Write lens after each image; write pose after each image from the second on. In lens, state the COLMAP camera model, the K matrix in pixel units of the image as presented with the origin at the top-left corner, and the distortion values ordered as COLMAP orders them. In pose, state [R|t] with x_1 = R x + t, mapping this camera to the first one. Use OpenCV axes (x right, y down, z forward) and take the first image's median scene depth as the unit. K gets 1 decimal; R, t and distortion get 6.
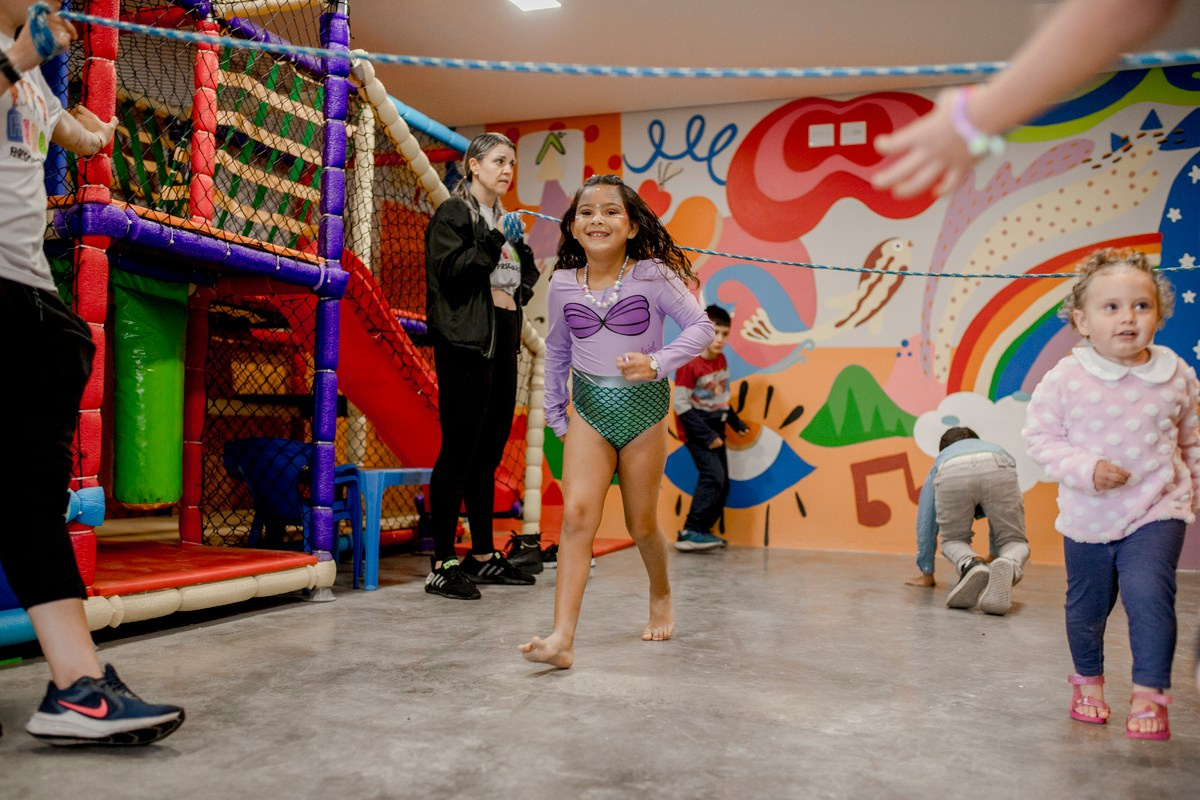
lens RADIAL K [[1169.8, 0, 597.7], [0, 1169.8, 392.7], [0, 0, 1]] dist [-0.024160, 0.000000]
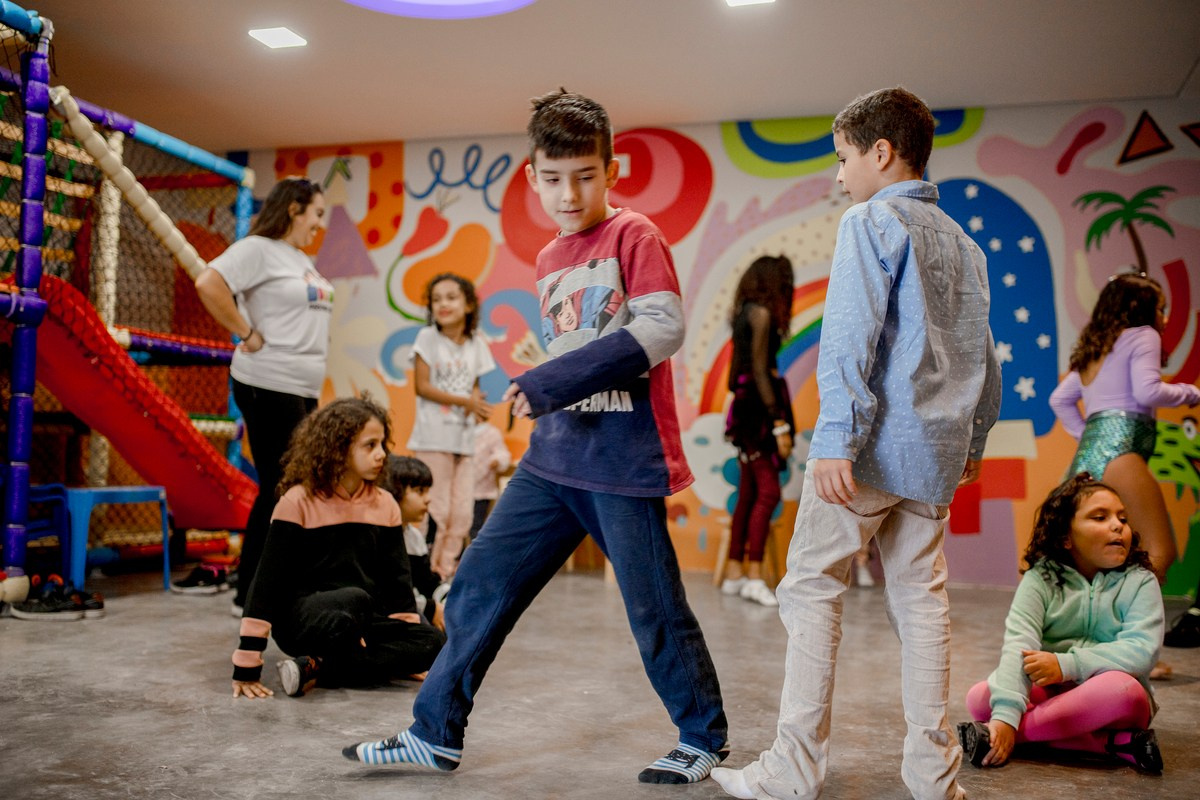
lens RADIAL K [[1169.8, 0, 603.5], [0, 1169.8, 392.0], [0, 0, 1]] dist [-0.024160, 0.000000]
pose [[0.997397, 0.007608, 0.071702, 0.130328], [-0.006965, 0.999933, -0.009212, -0.009440], [-0.071767, 0.008689, 0.997384, -0.044067]]
